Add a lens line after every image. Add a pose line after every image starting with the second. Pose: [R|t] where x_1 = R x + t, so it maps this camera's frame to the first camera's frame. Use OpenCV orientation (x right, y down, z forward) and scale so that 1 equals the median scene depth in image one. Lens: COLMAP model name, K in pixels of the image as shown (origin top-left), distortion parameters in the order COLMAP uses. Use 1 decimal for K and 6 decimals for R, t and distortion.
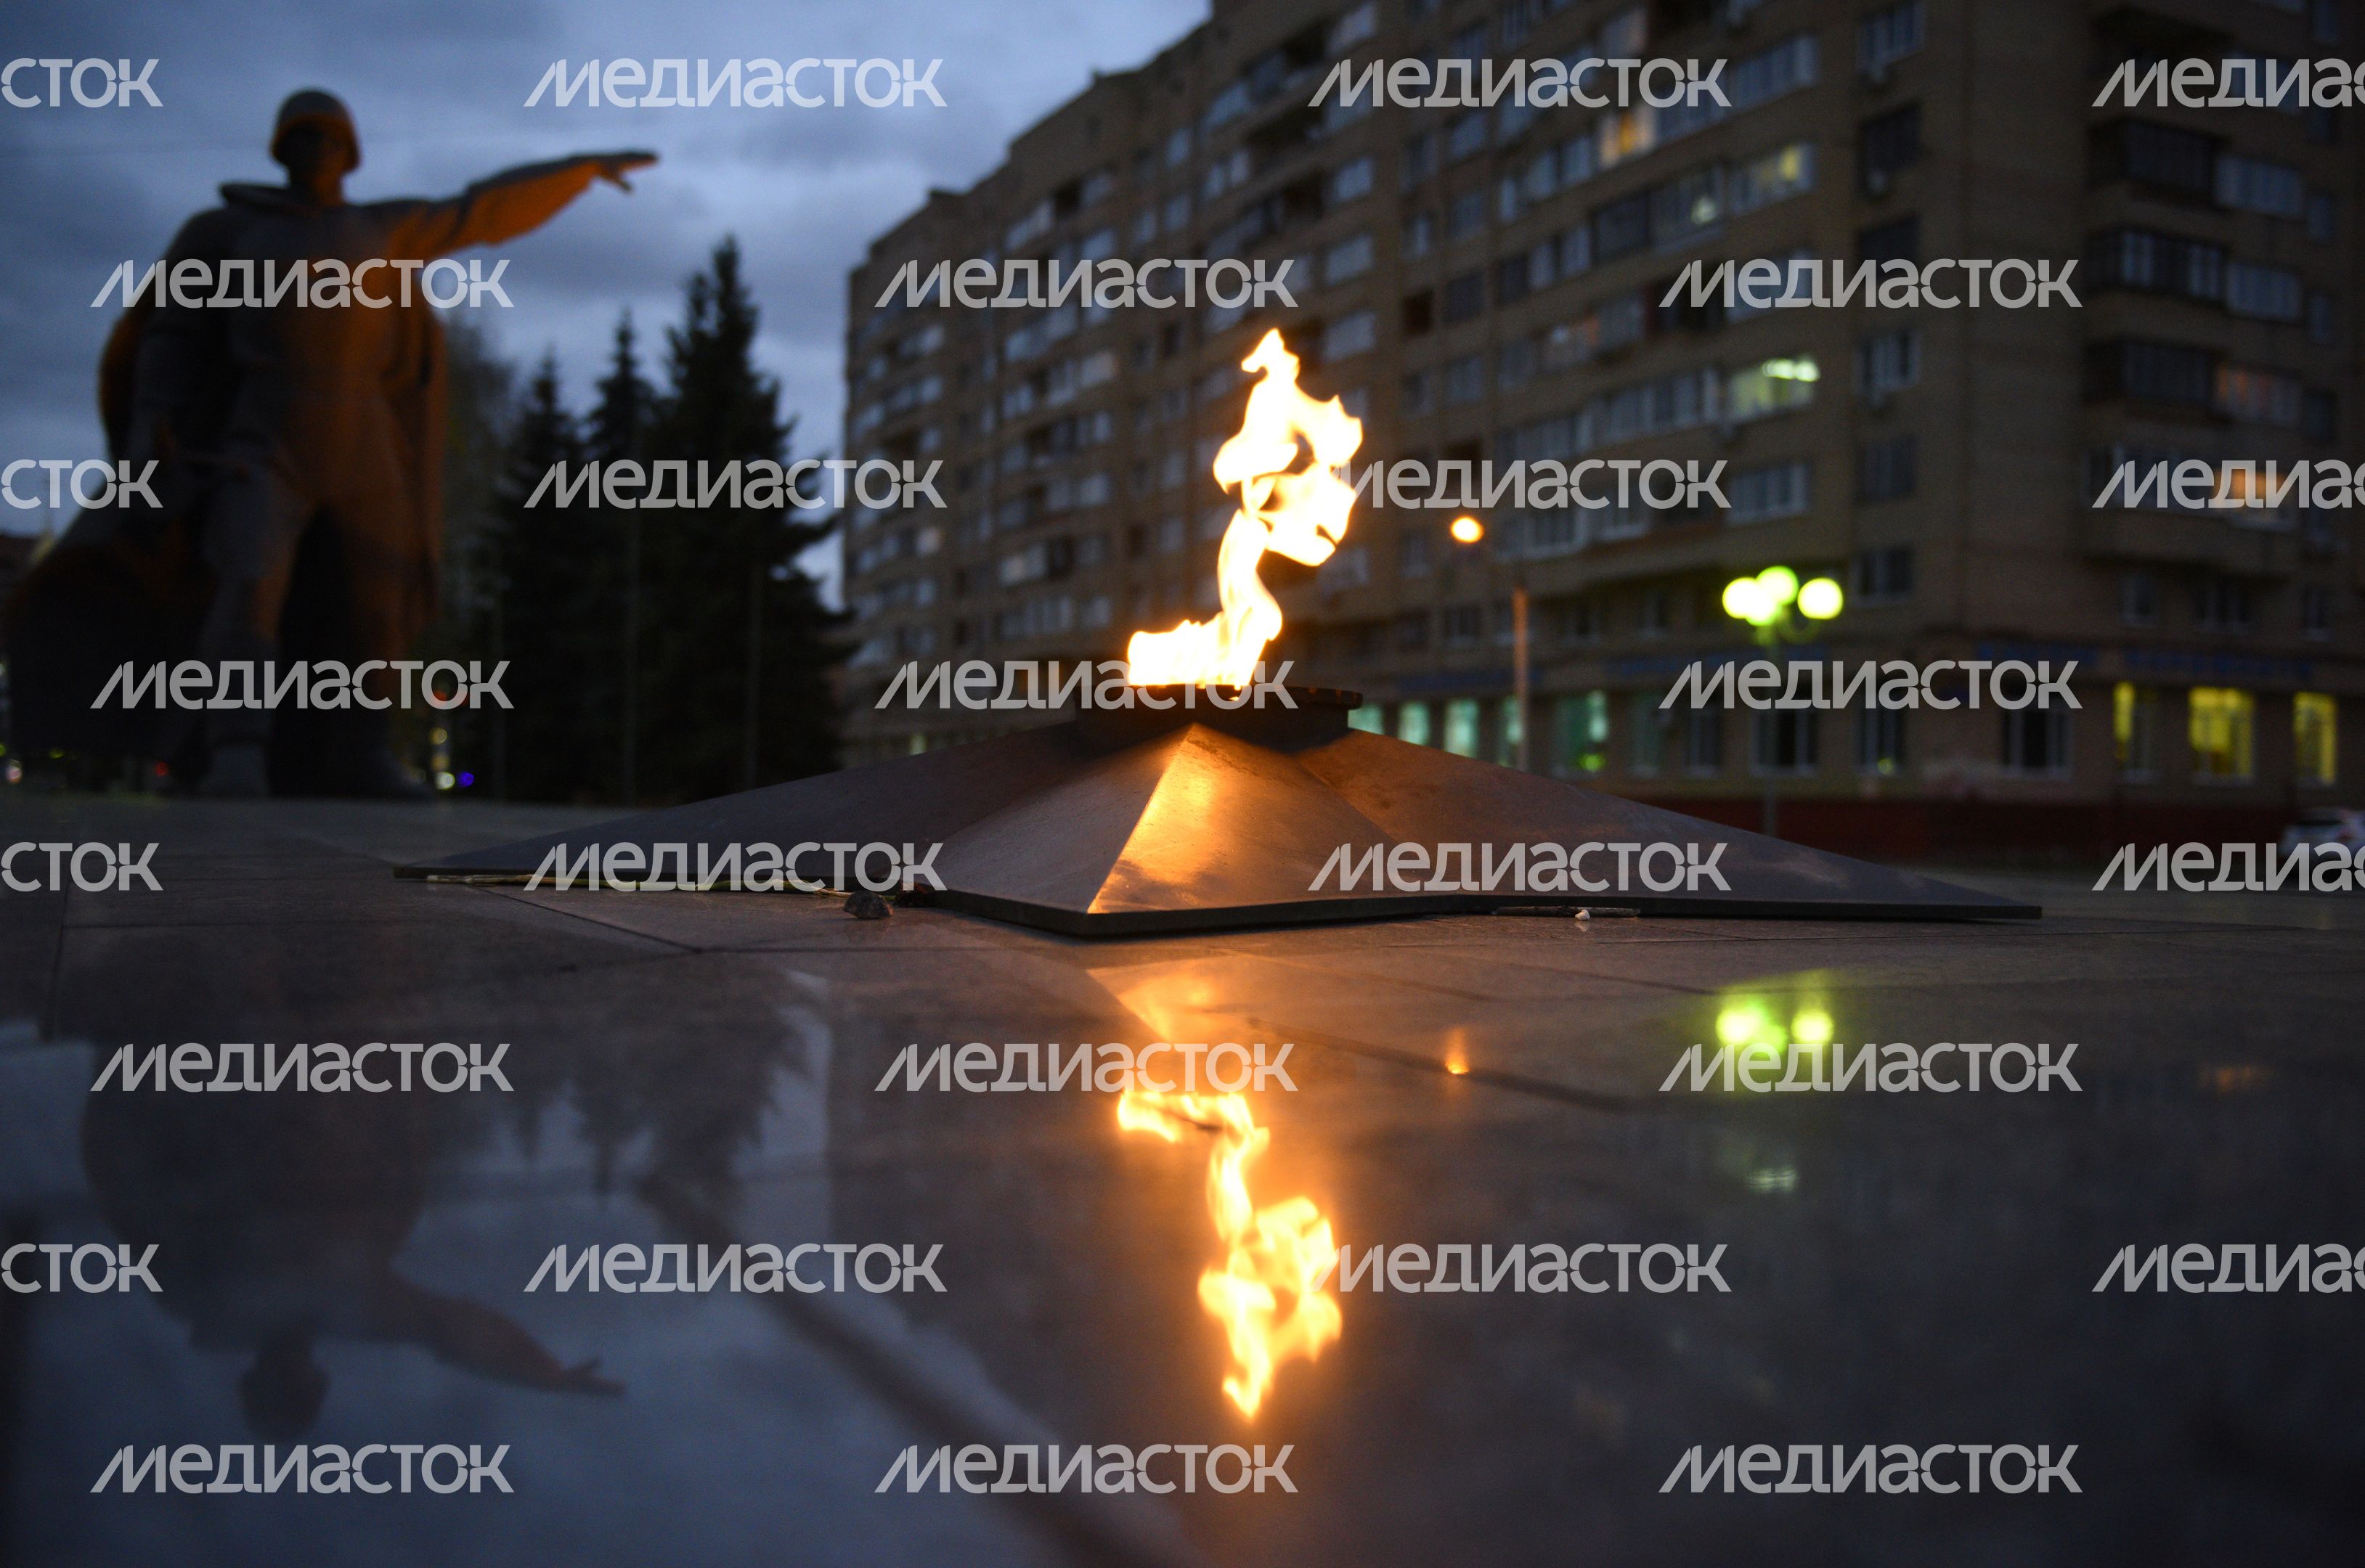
lens RADIAL K [[2156.9, 0, 1186.6], [0, 2156.9, 794.9], [0, 0, 1]] dist [0.007807, 0.000000]
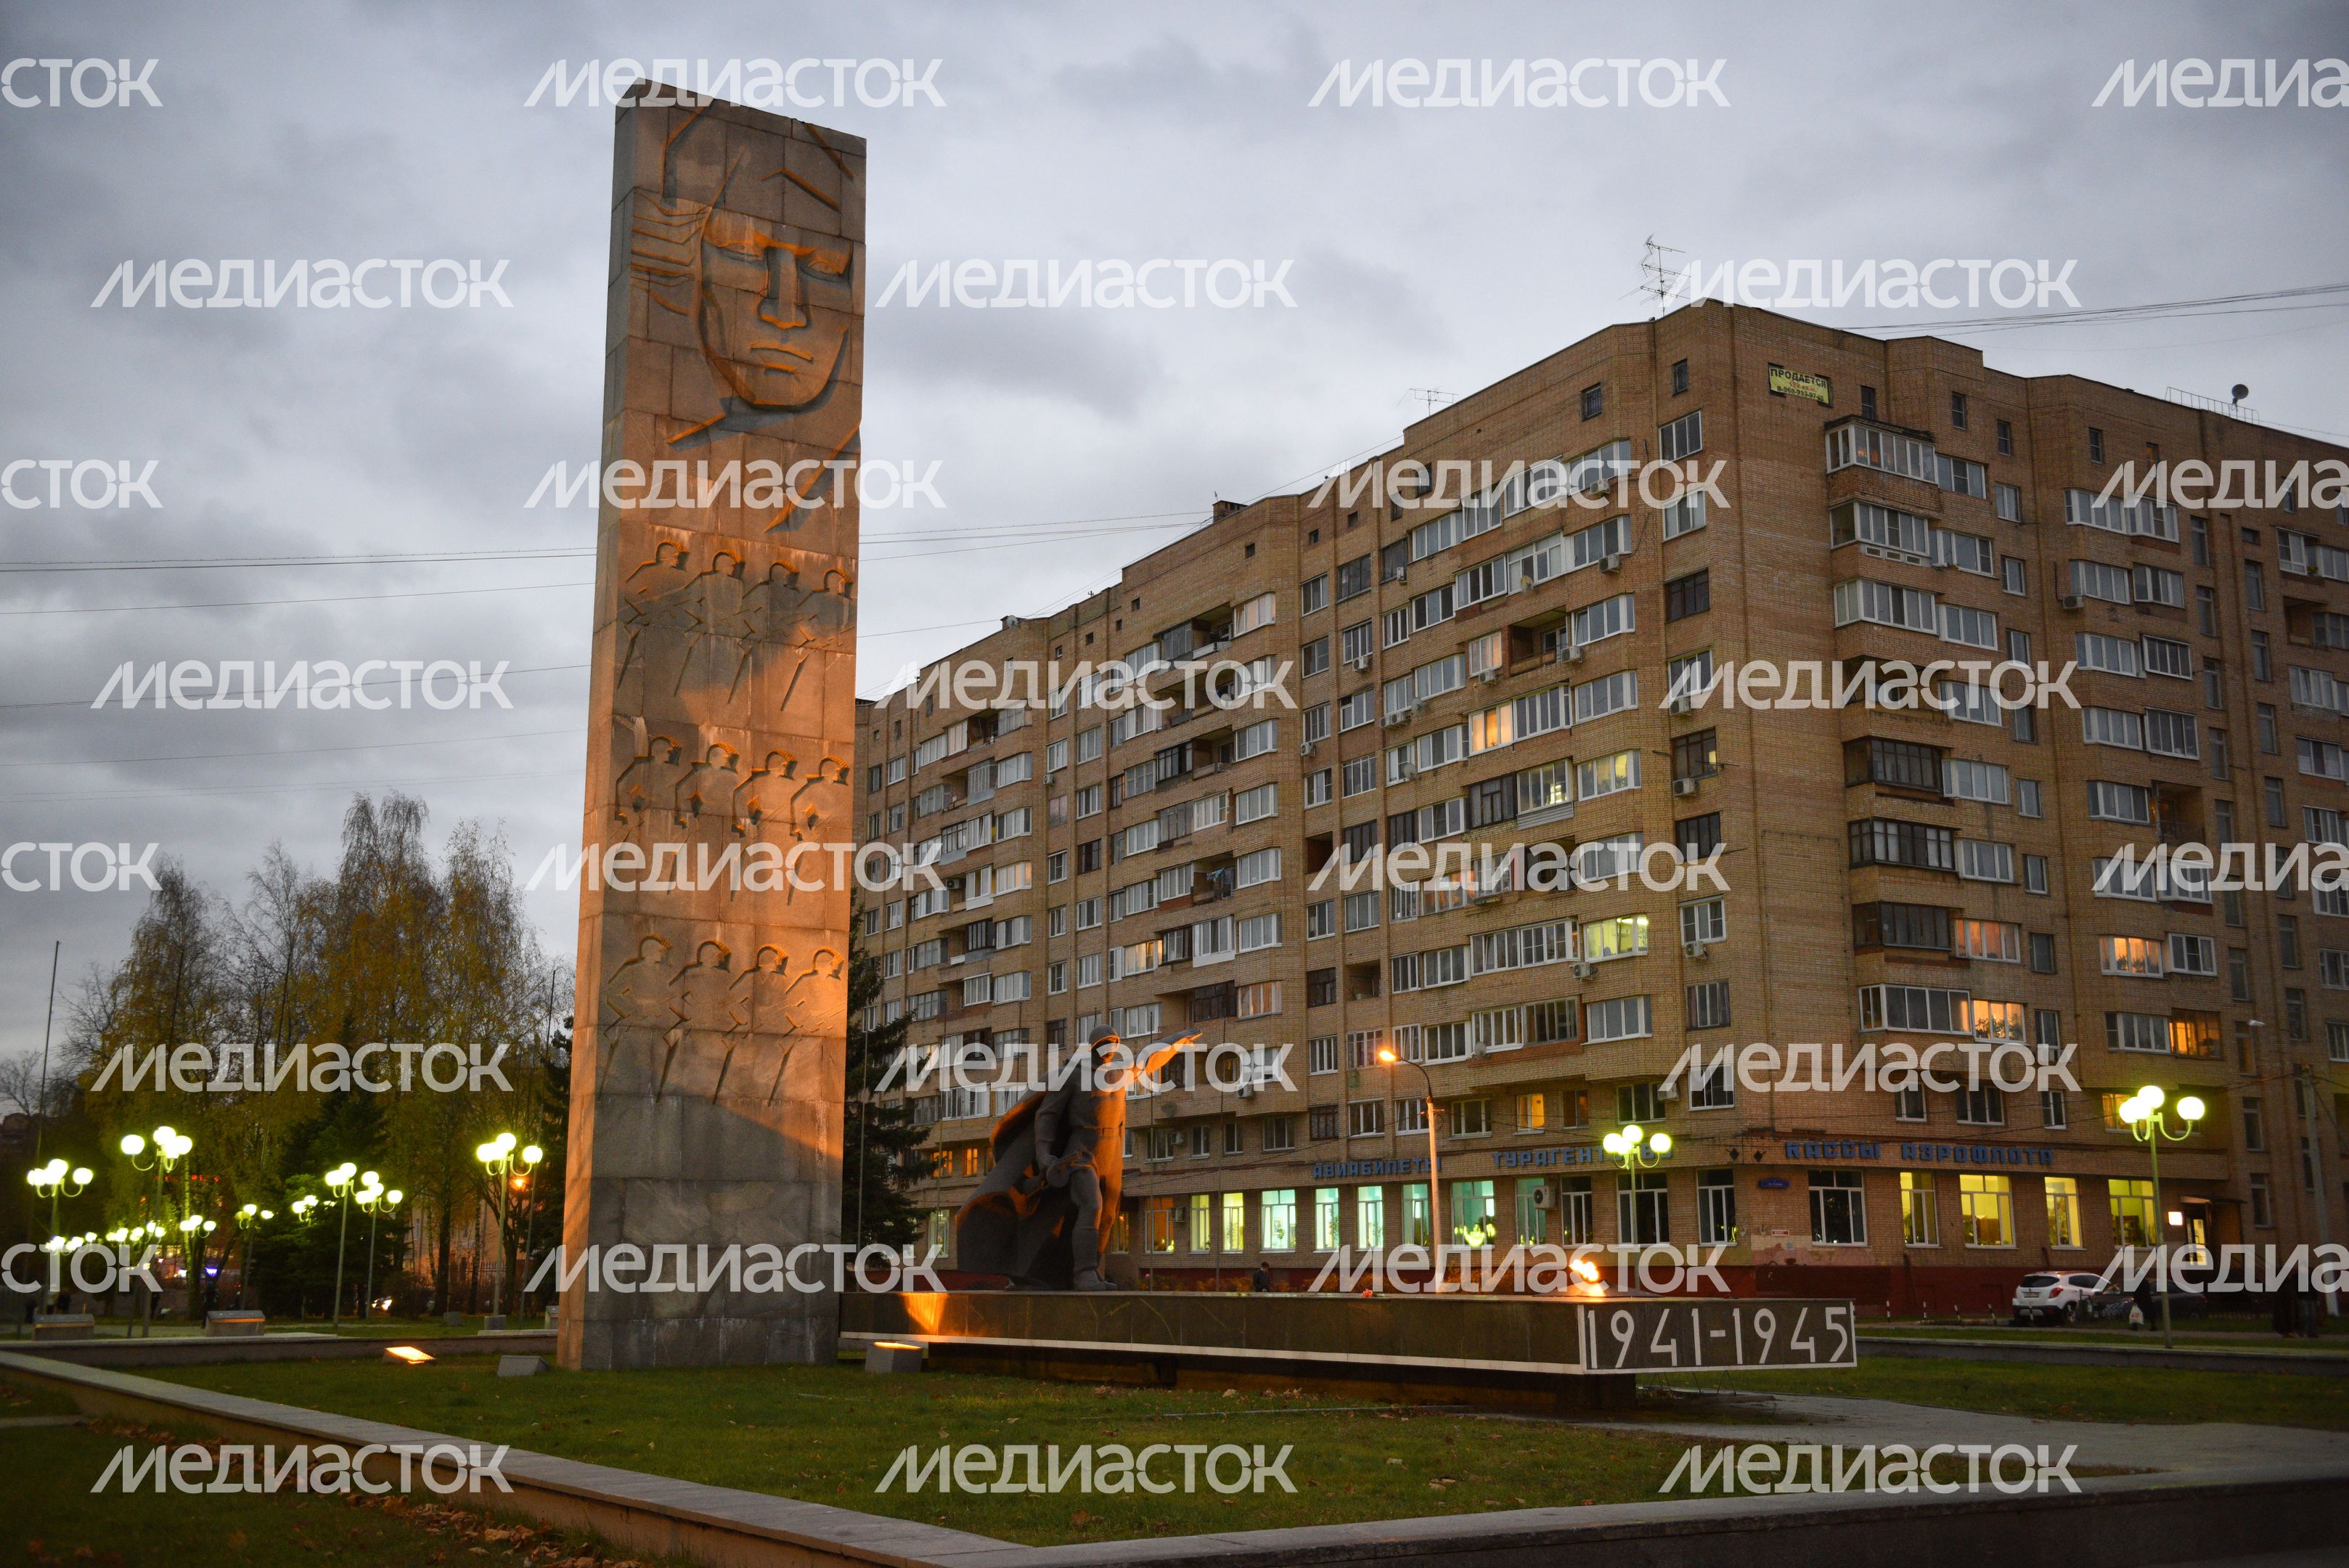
lens RADIAL K [[2462.6, 0, 1166.0], [0, 2462.6, 780.2], [0, 0, 1]] dist [0.048121, 0.000000]
pose [[0.996527, -0.004635, 0.083146, -0.110823], [0.020481, 0.981424, -0.190756, -0.007292], [-0.080717, 0.191796, 0.978110, -0.405707]]
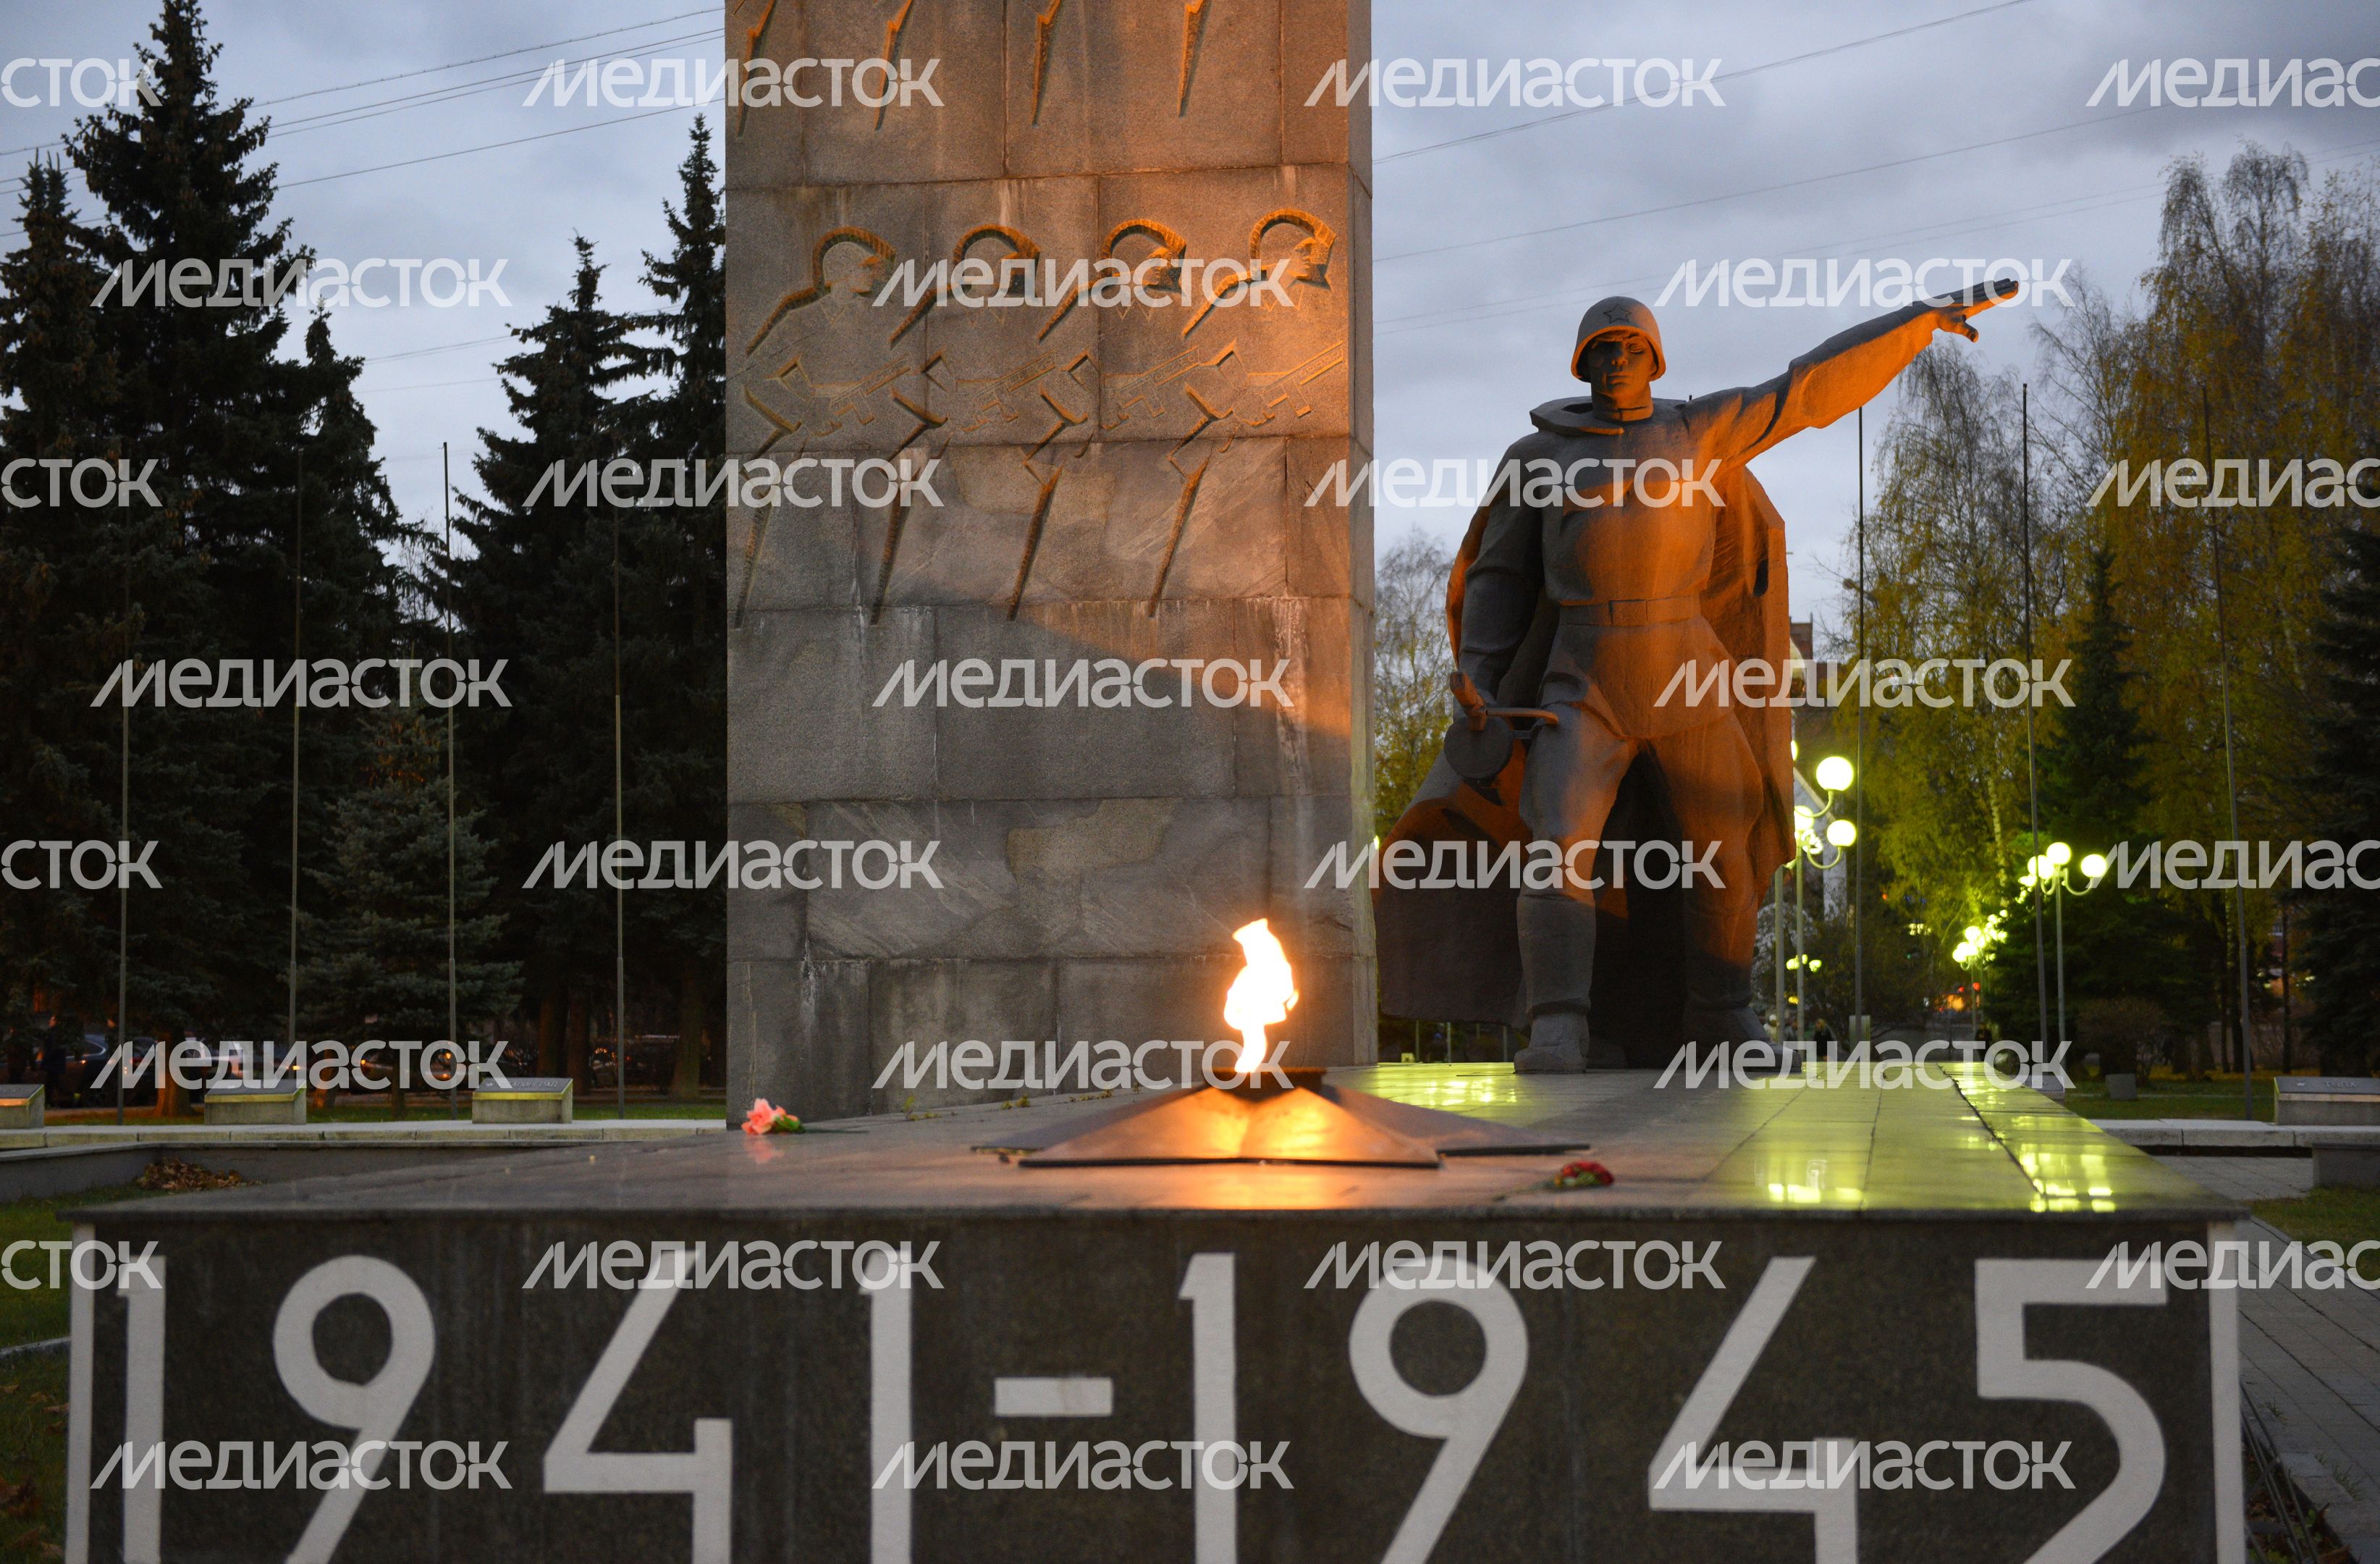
lens RADIAL K [[3826.5, 0, 1191.2], [0, 3826.5, 797.6], [0, 0, 1]] dist [0.180425, 0.000000]
pose [[0.788796, -0.057717, -0.611940, 0.551510], [0.023654, 0.997694, -0.063611, 0.005285], [0.614200, 0.035701, 0.788342, 0.700367]]
